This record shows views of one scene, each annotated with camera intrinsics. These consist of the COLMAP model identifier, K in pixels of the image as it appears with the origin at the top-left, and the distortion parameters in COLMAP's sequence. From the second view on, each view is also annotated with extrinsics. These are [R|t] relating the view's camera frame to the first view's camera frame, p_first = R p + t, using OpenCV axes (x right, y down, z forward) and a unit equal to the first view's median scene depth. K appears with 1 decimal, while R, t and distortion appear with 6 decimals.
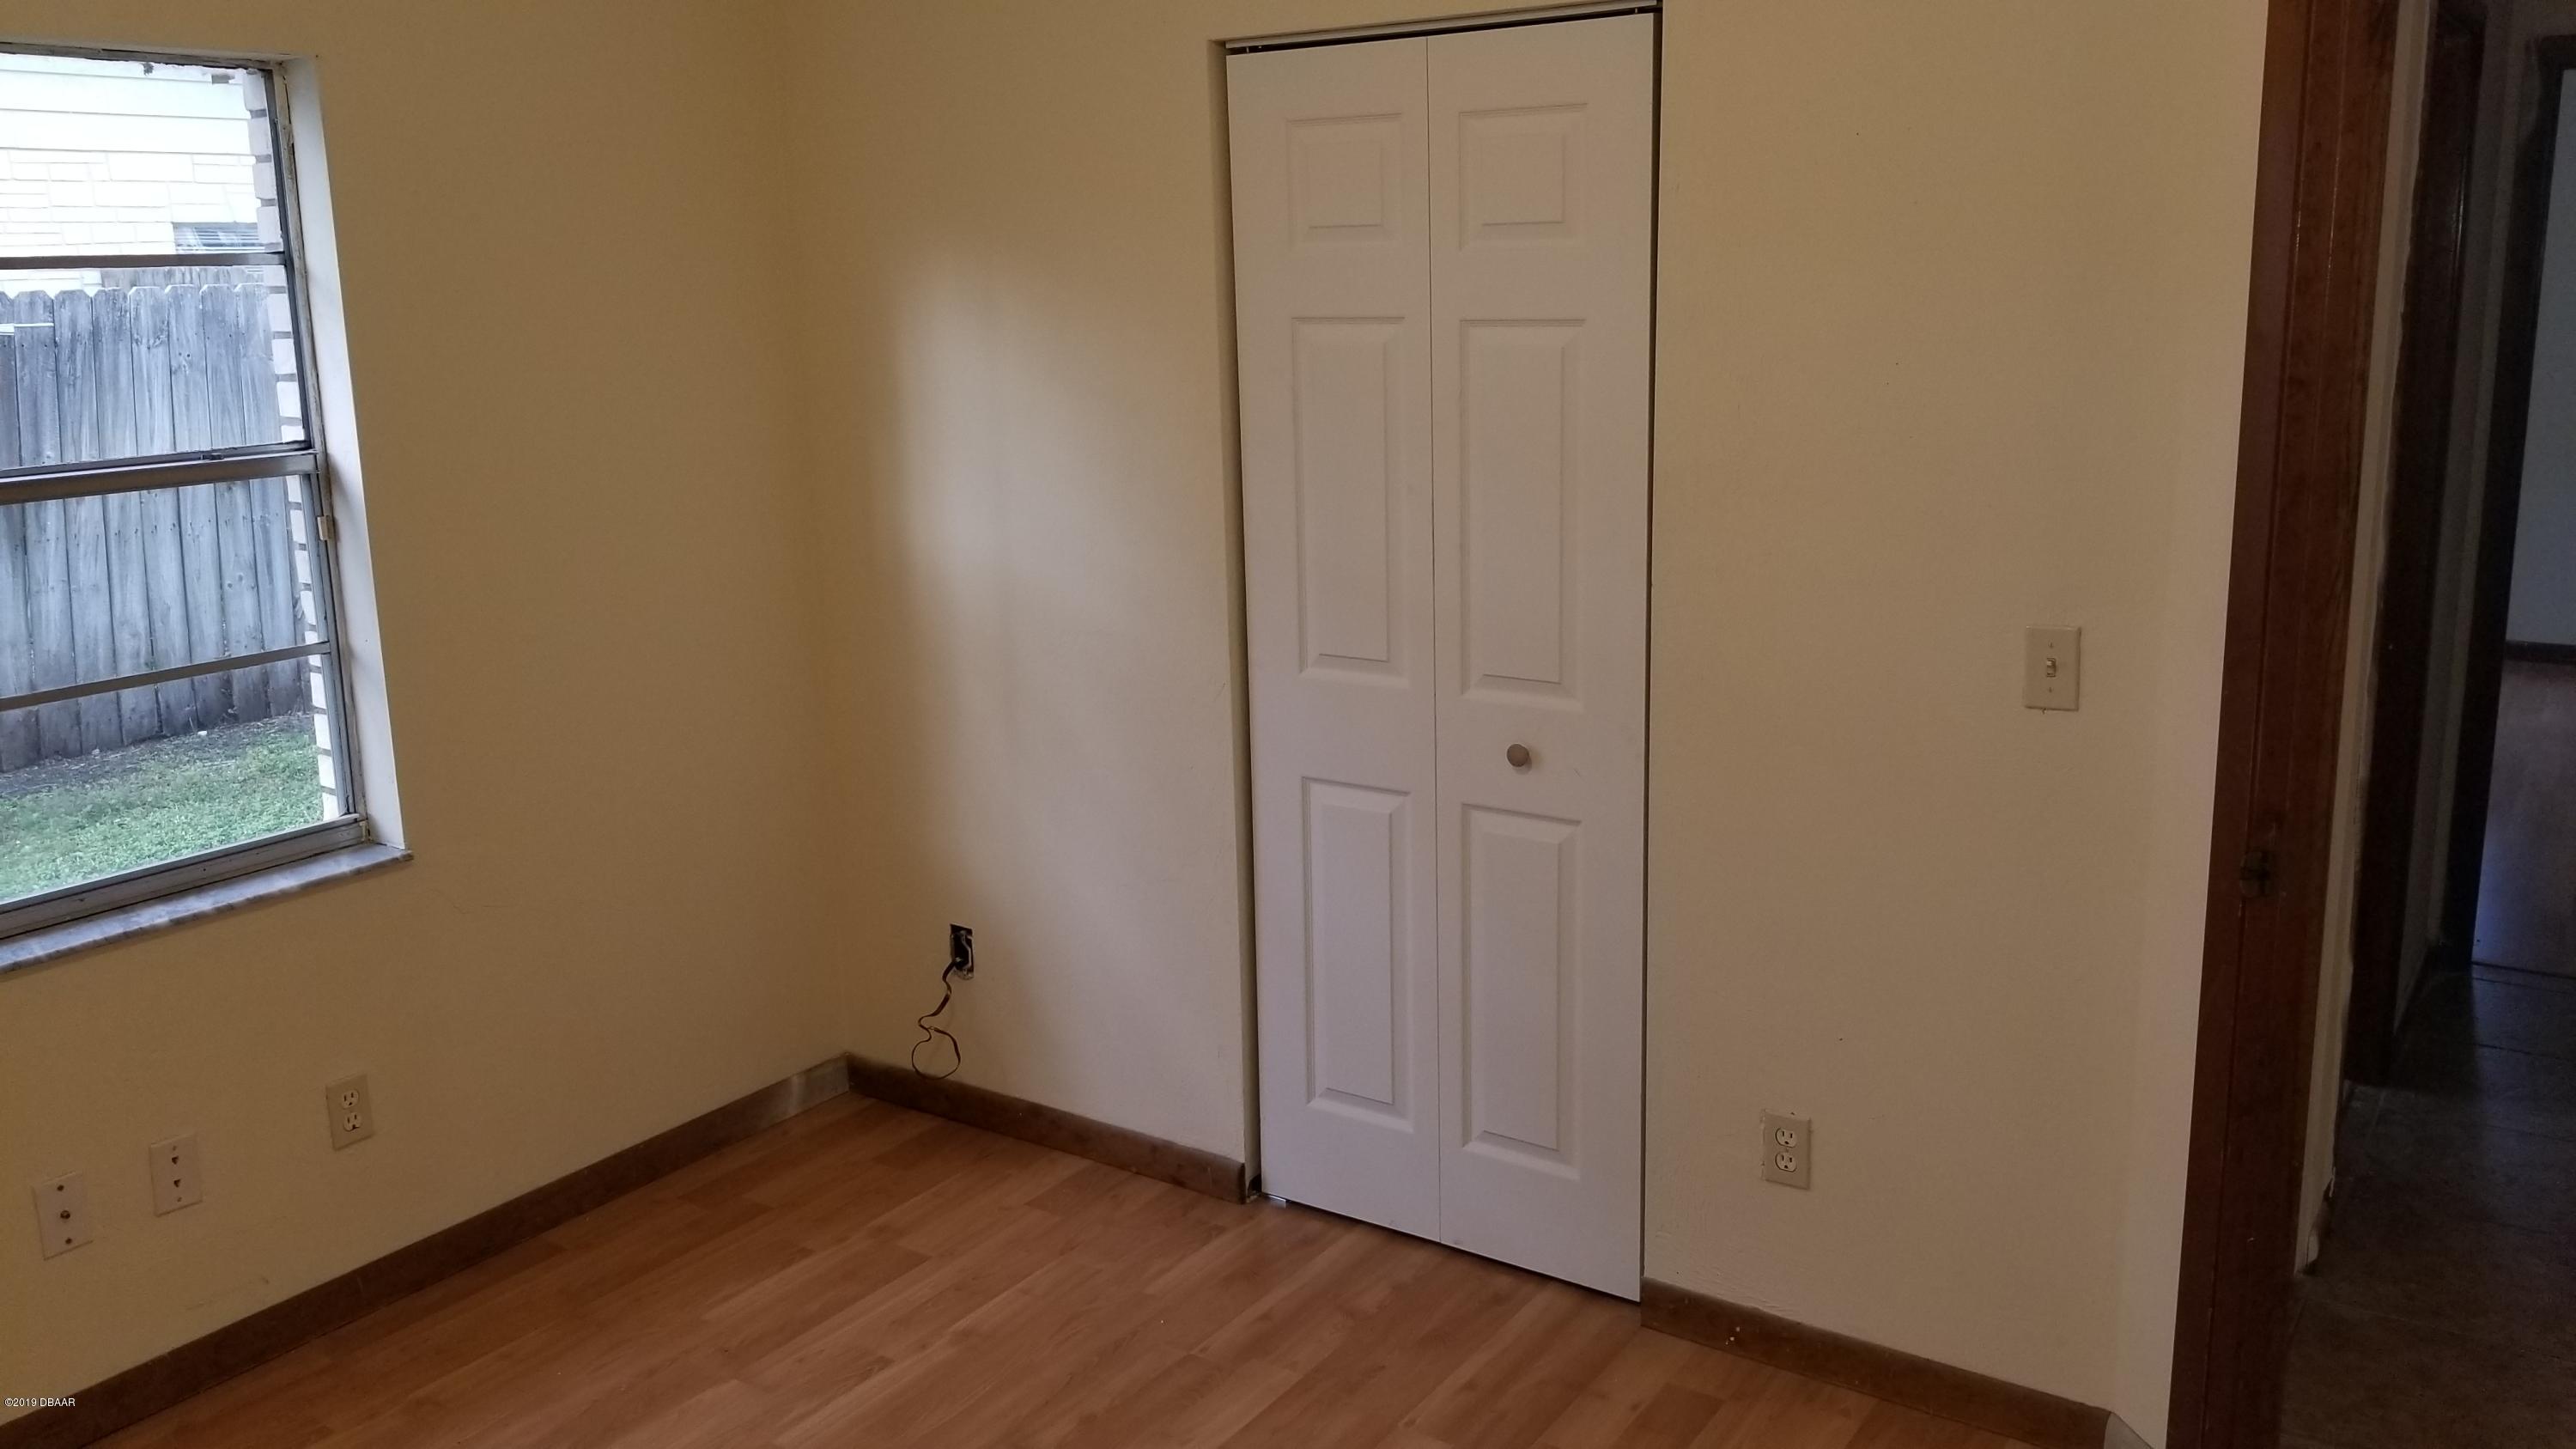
lens RADIAL K [[2011.9, 0, 1283.2], [0, 2011.9, 708.4], [0, 0, 1]] dist [0.079674, -0.148948]
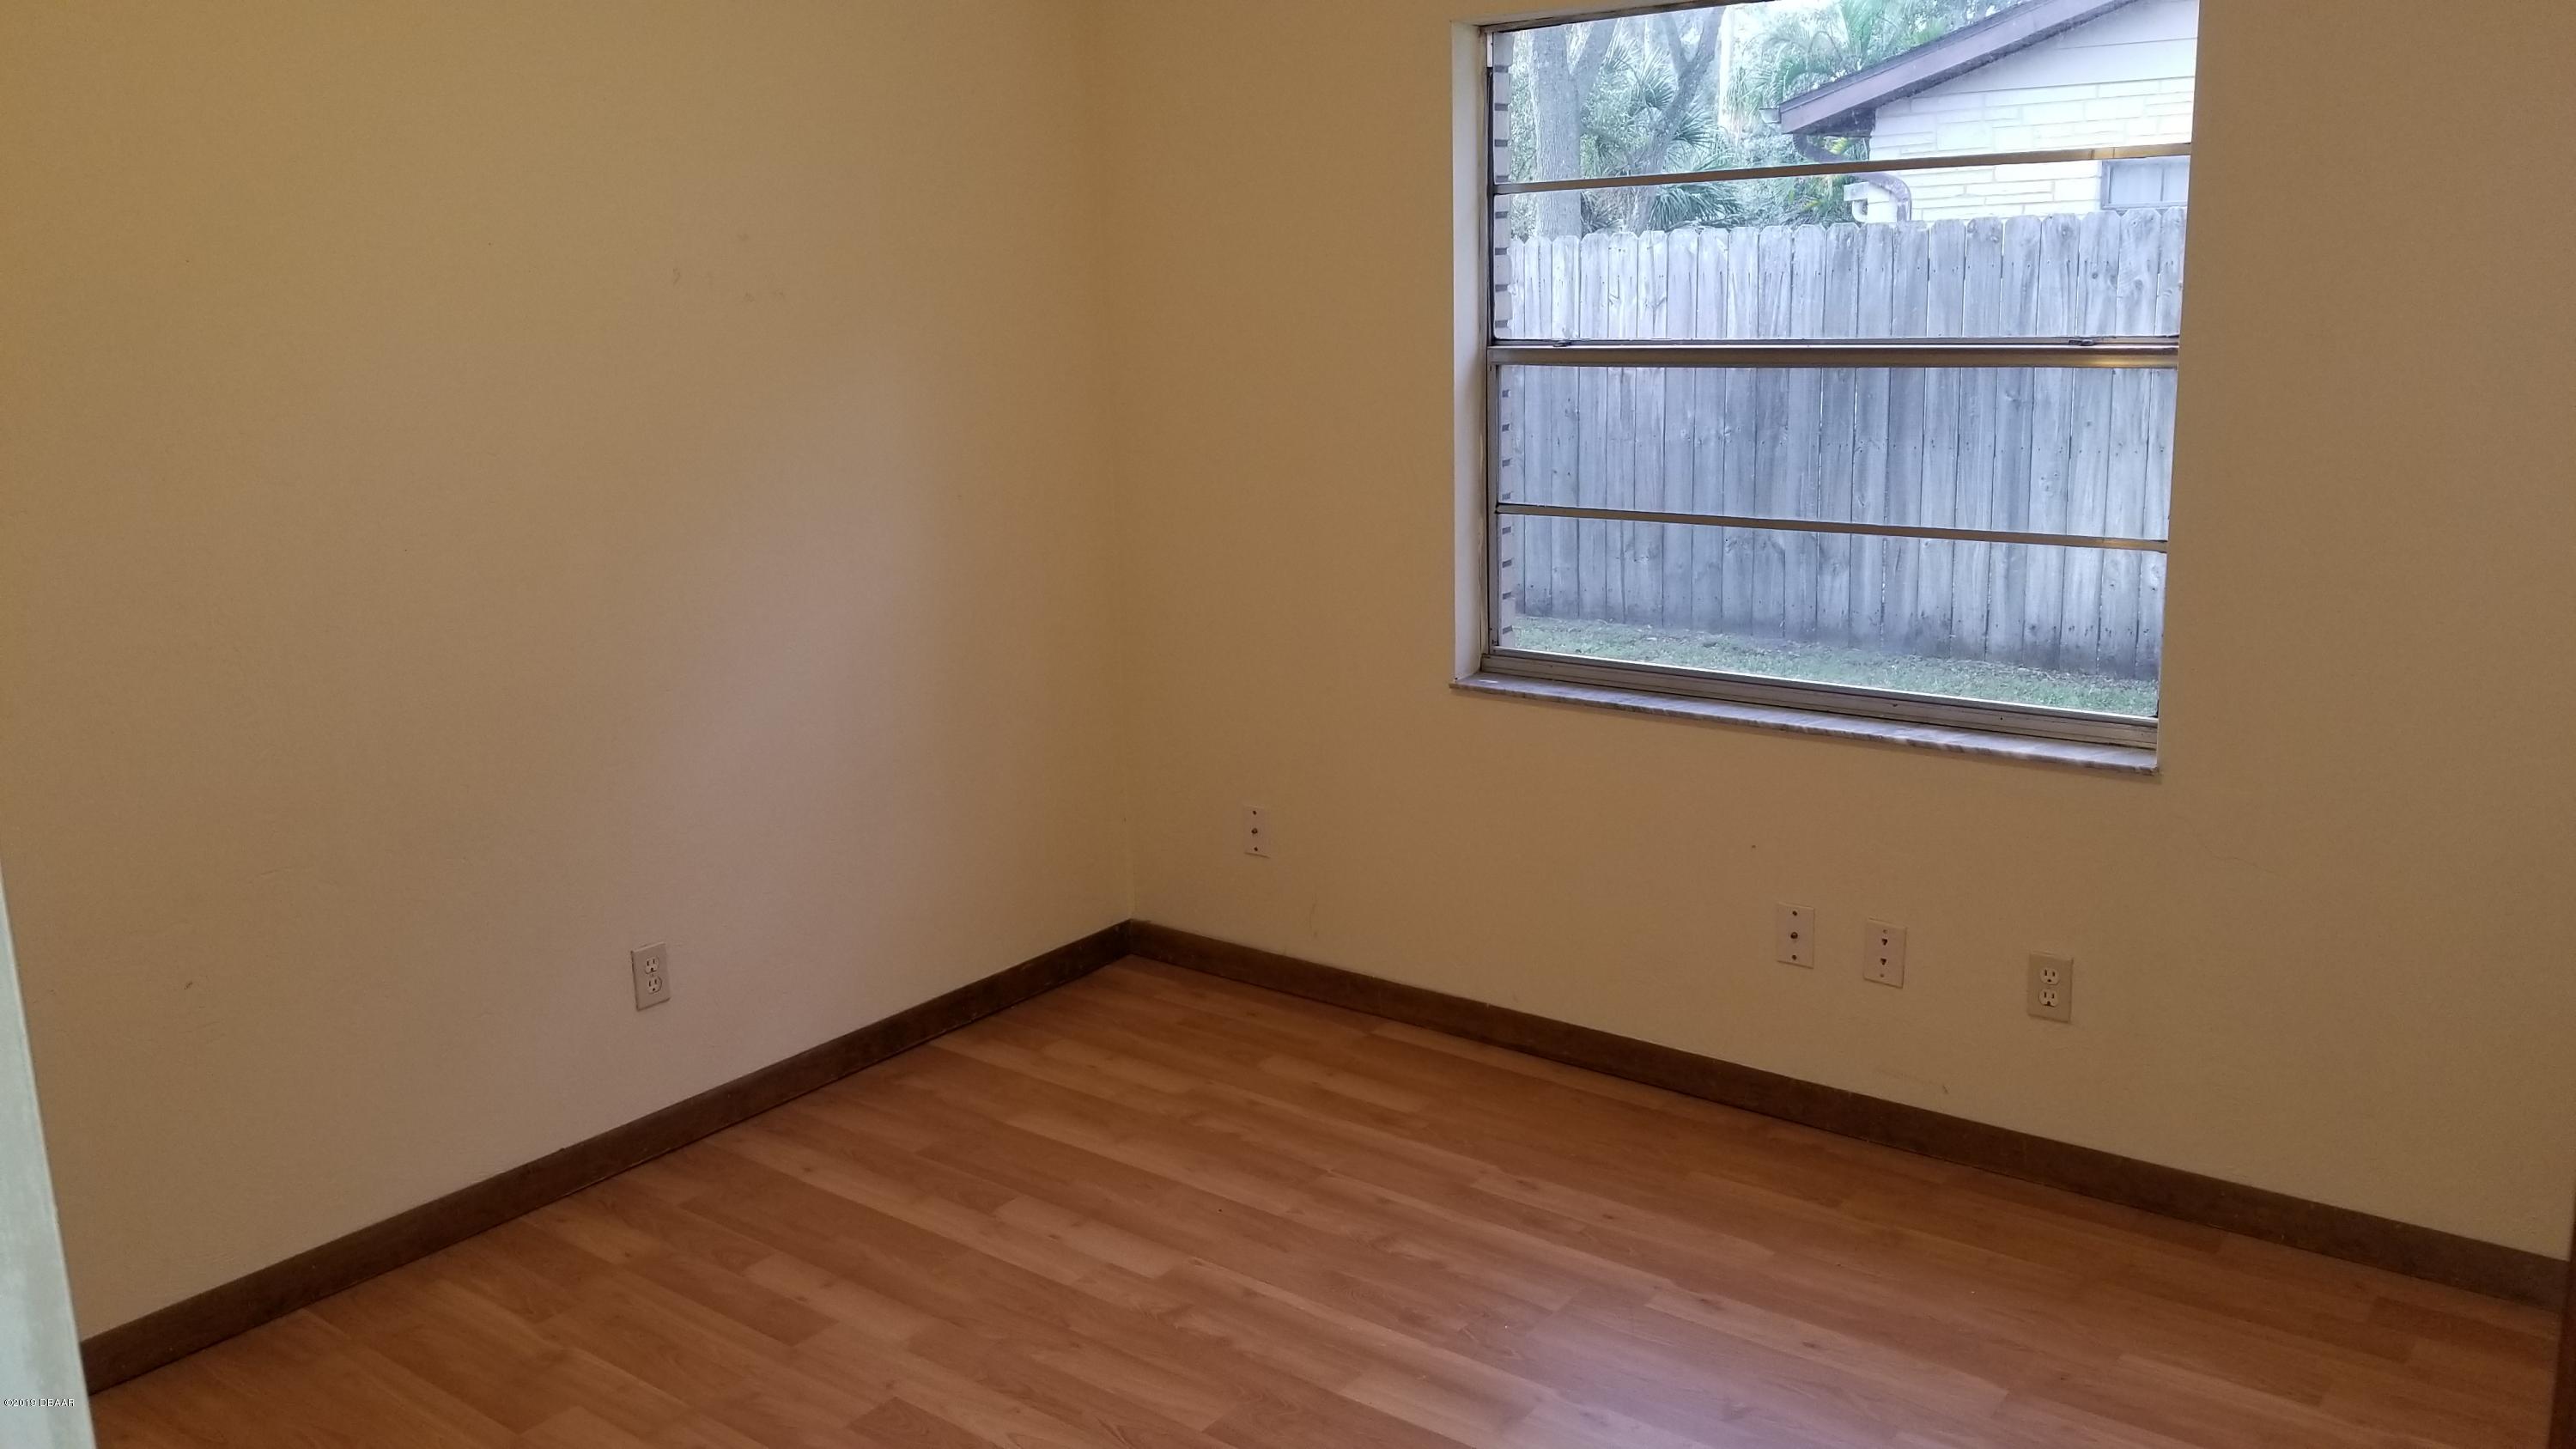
lens RADIAL K [[2039.2, 0, 1284.1], [0, 2039.2, 719.9], [0, 0, 1]] dist [0.035651, -0.000383]
pose [[-0.067498, 0.238035, -0.968908, 0.534369], [-0.186292, 0.951038, 0.246622, -0.113324], [0.980173, 0.197146, -0.019849, 0.602726]]
